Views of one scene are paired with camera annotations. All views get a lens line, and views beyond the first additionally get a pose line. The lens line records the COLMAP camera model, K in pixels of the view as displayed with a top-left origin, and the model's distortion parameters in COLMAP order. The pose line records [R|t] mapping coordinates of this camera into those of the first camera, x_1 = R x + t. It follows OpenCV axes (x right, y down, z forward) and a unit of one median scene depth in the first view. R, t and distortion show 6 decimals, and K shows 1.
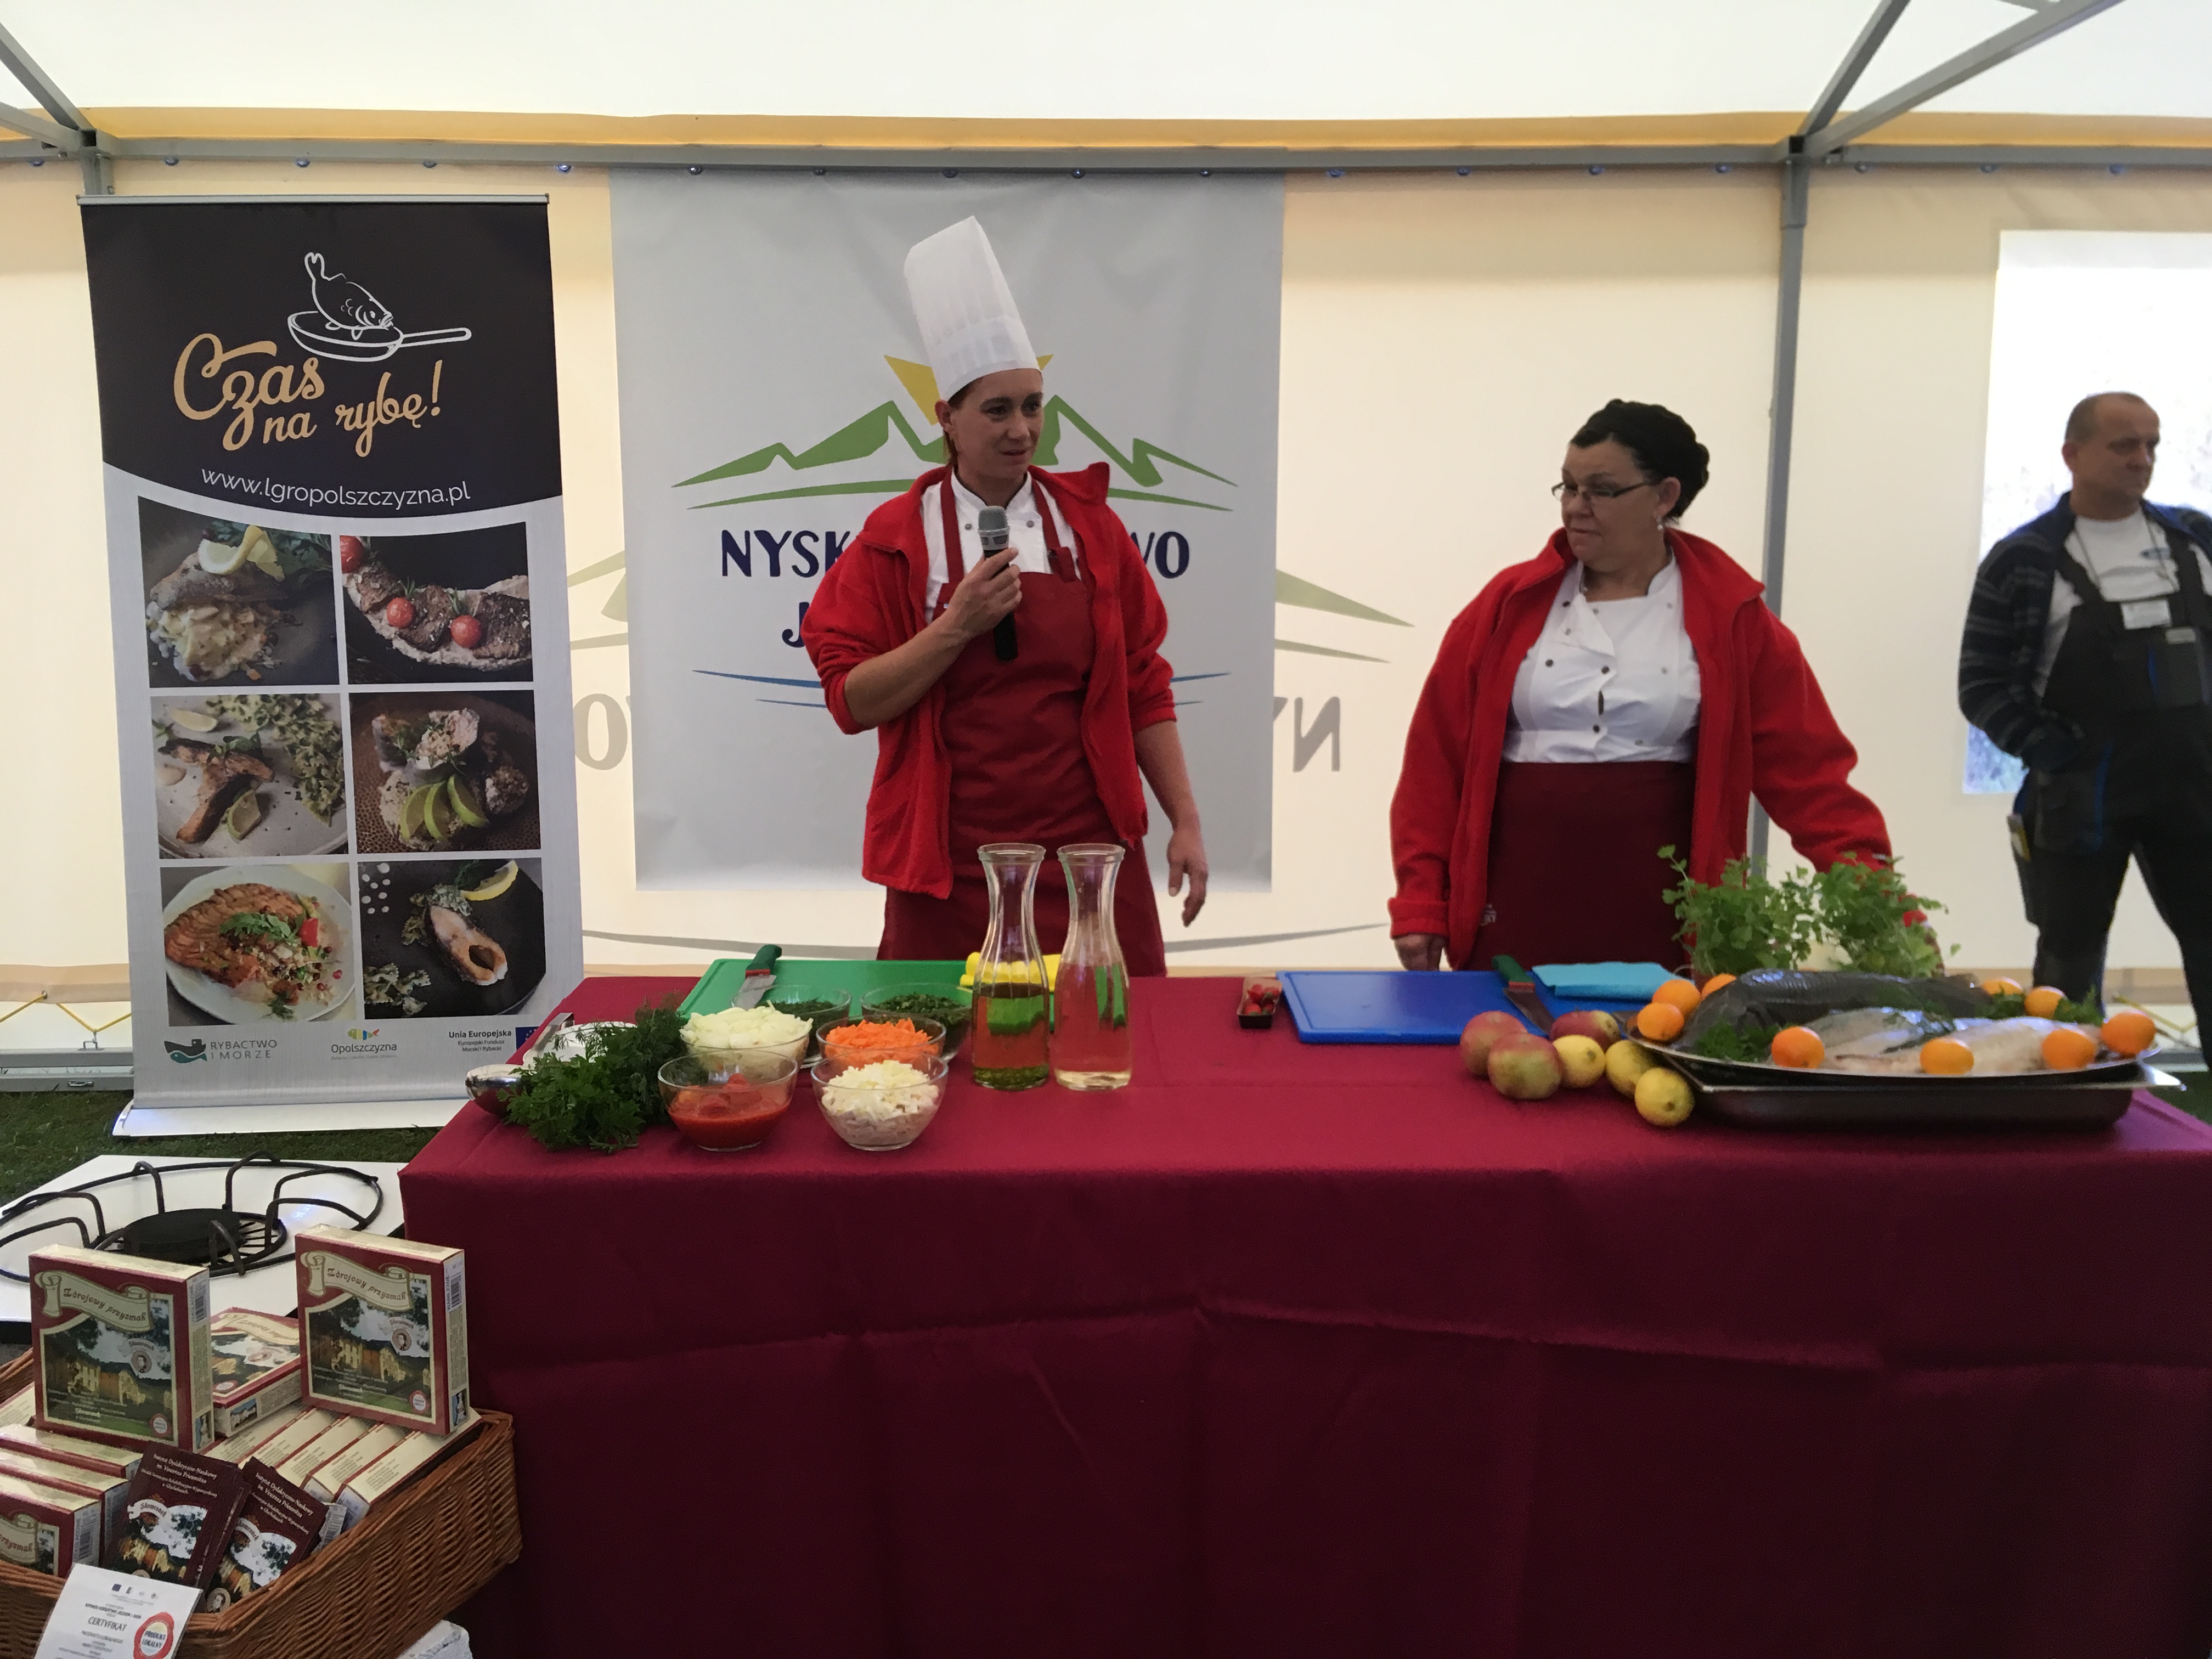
lens RADIAL K [[1865.4, 0, 1088.1], [0, 1865.4, 827.4], [0, 0, 1]] dist [0.122980, -0.194579]
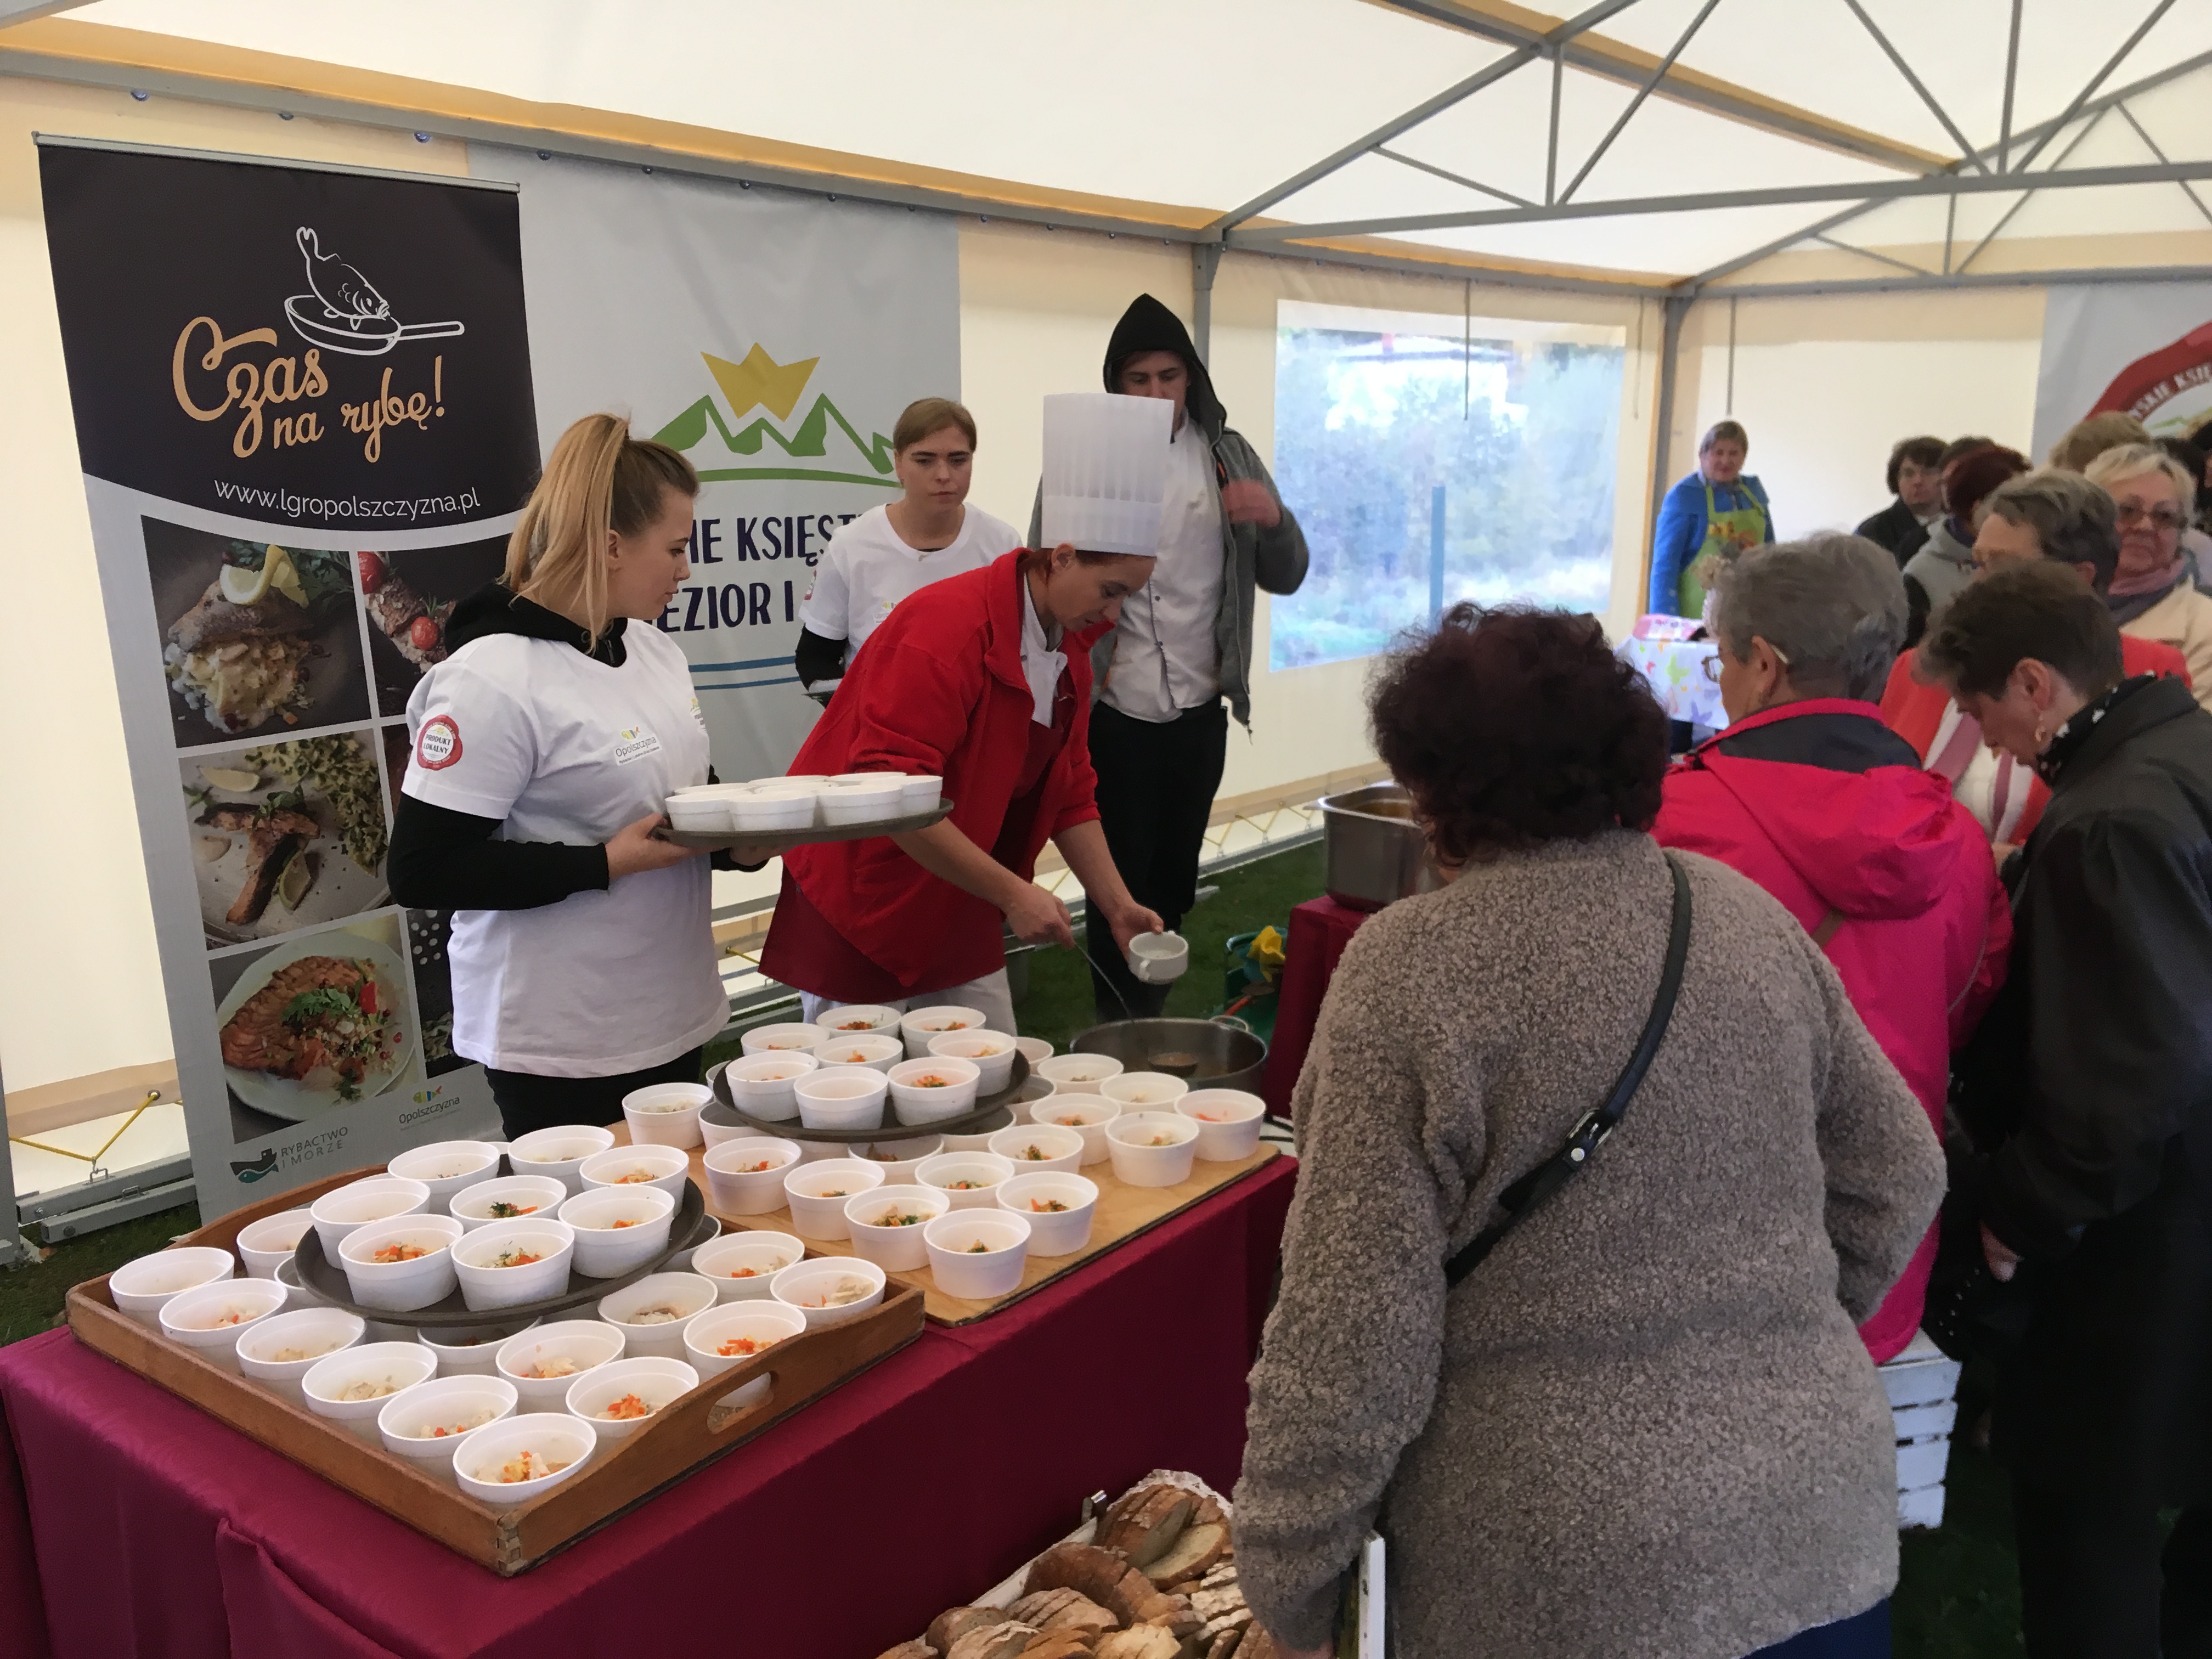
lens RADIAL K [[1865.4, 0, 1088.1], [0, 1865.4, 827.4], [0, 0, 1]] dist [0.122980, -0.194579]
pose [[0.636242, -0.155429, 0.755670, -0.867207], [0.108174, 0.987792, 0.112095, -0.088698], [-0.763868, 0.010424, 0.645289, 0.165781]]
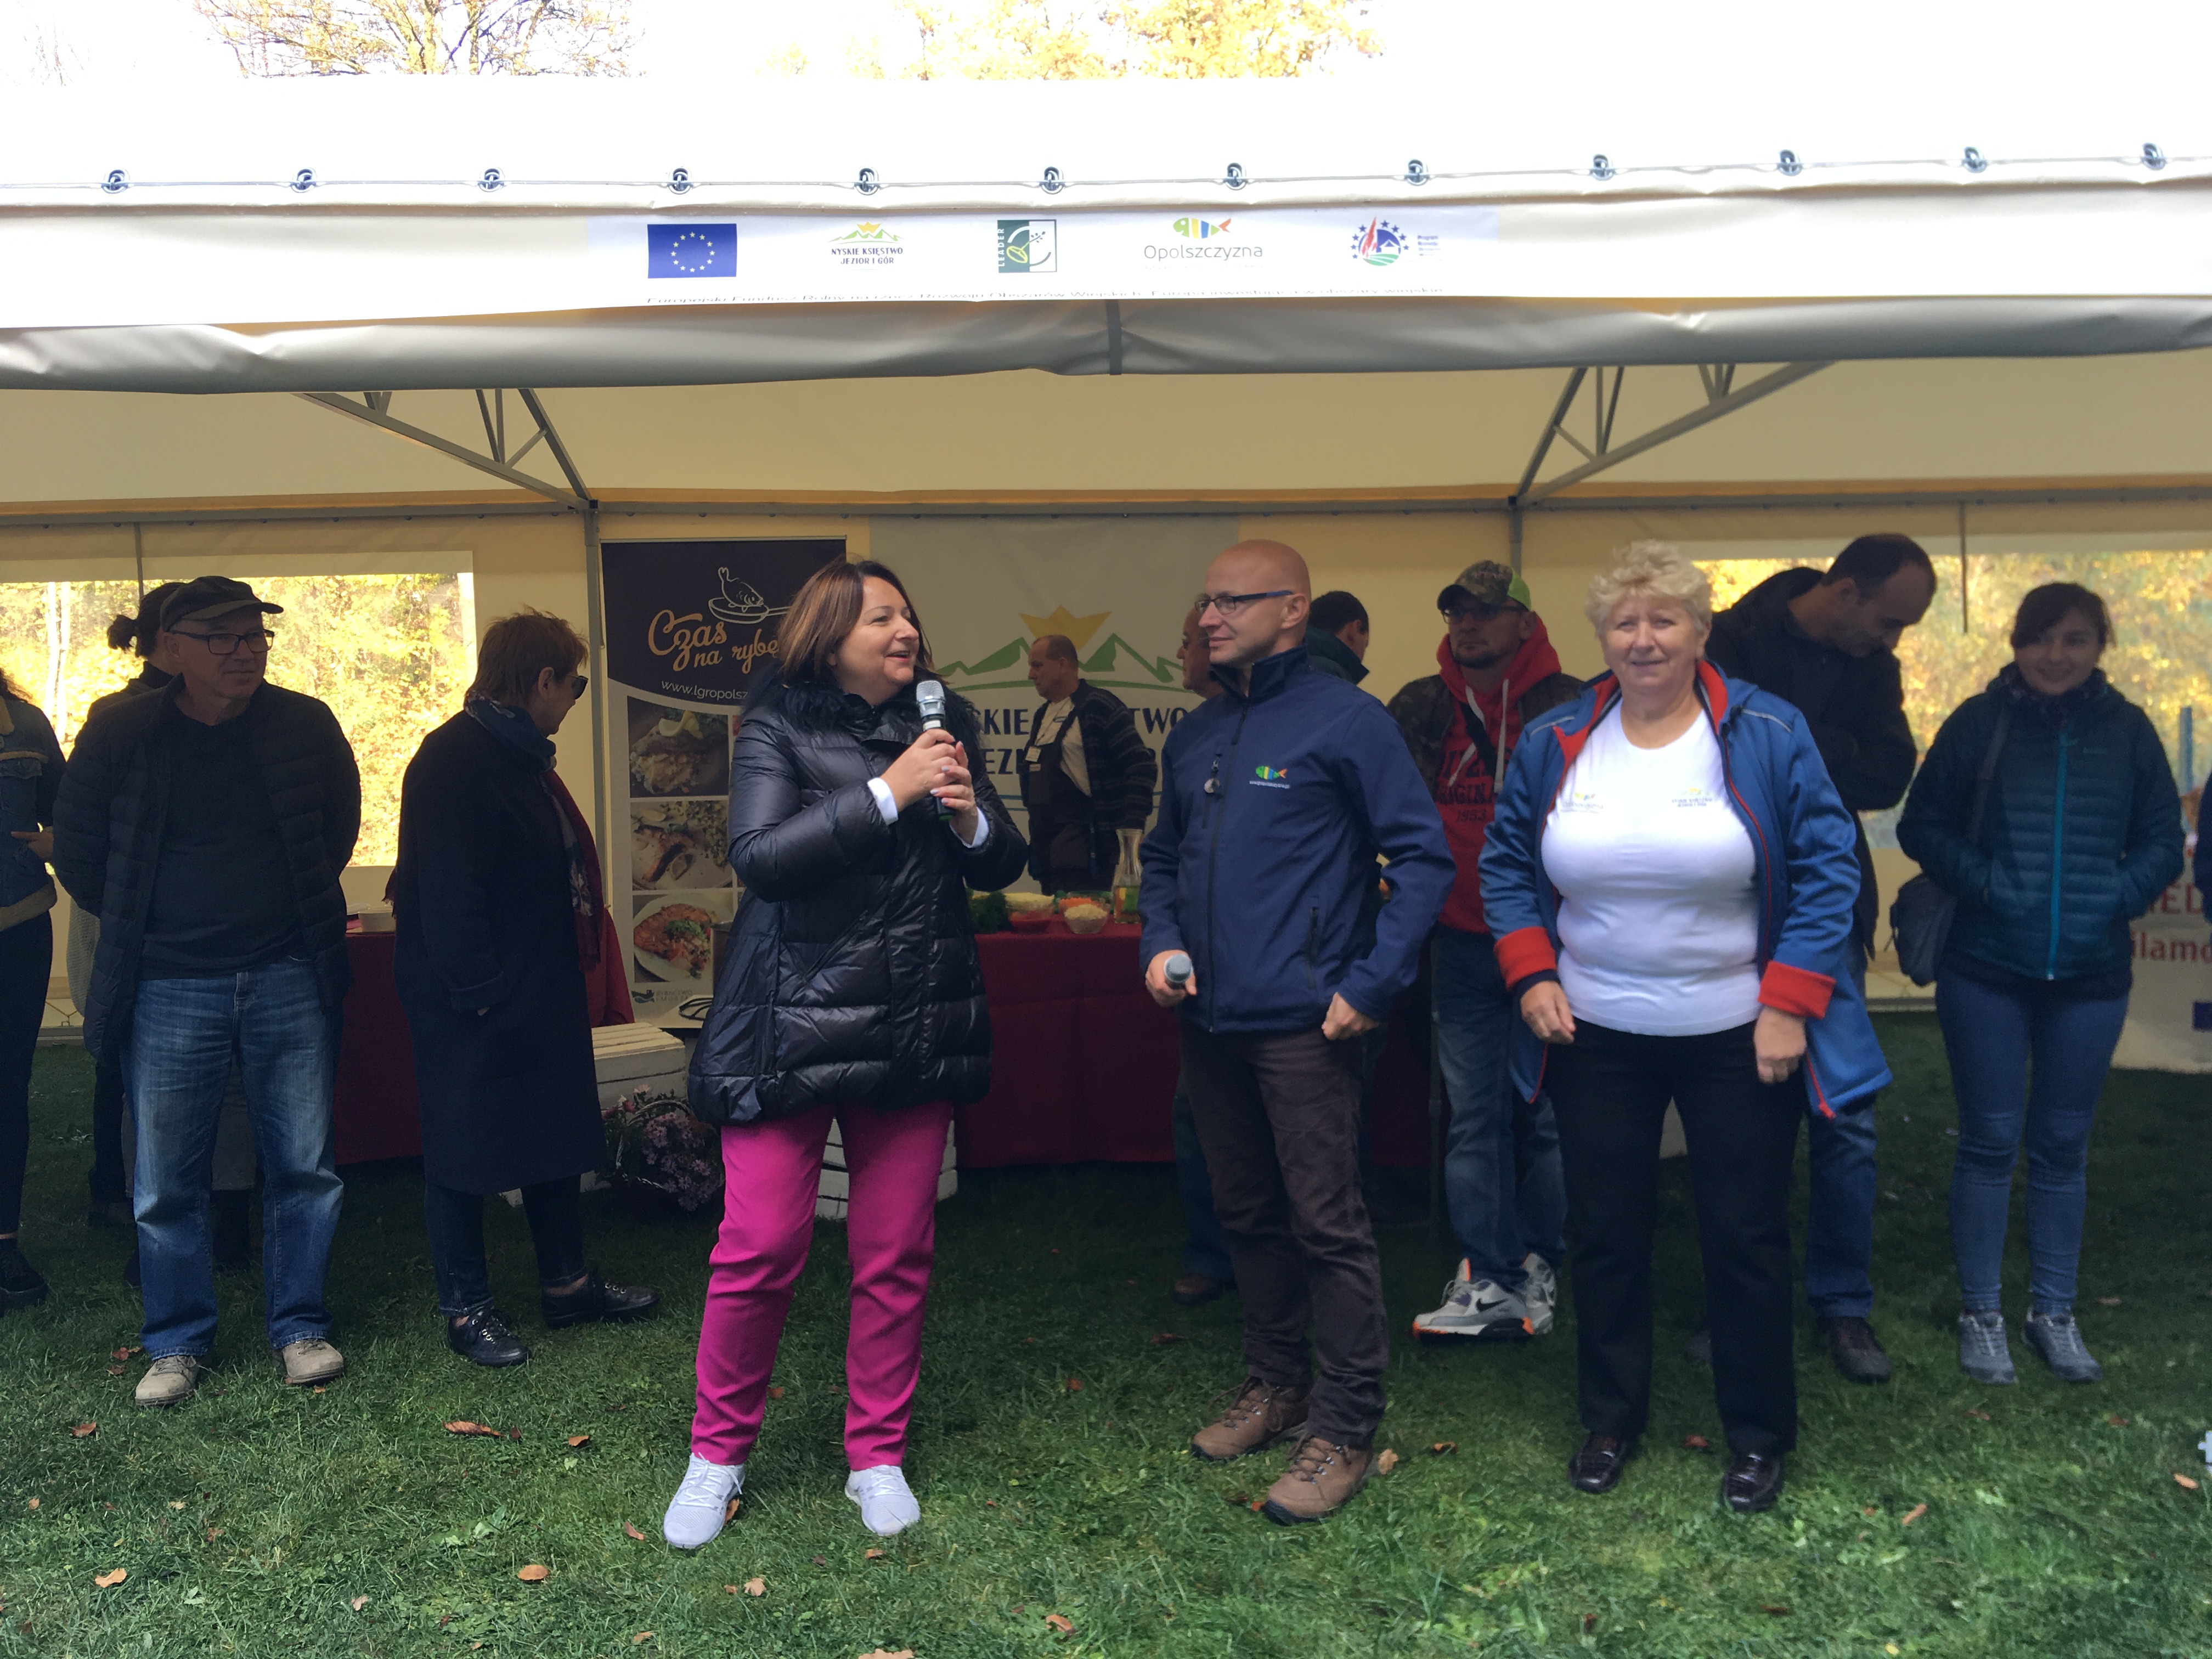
lens RADIAL K [[1865.4, 0, 1088.1], [0, 1865.4, 827.4], [0, 0, 1]] dist [0.122980, -0.194579]
pose [[0.999910, -0.010042, 0.008934, -0.063705], [0.010848, 0.995398, -0.095210, 0.133956], [-0.007937, 0.095299, 0.995417, -0.820371]]
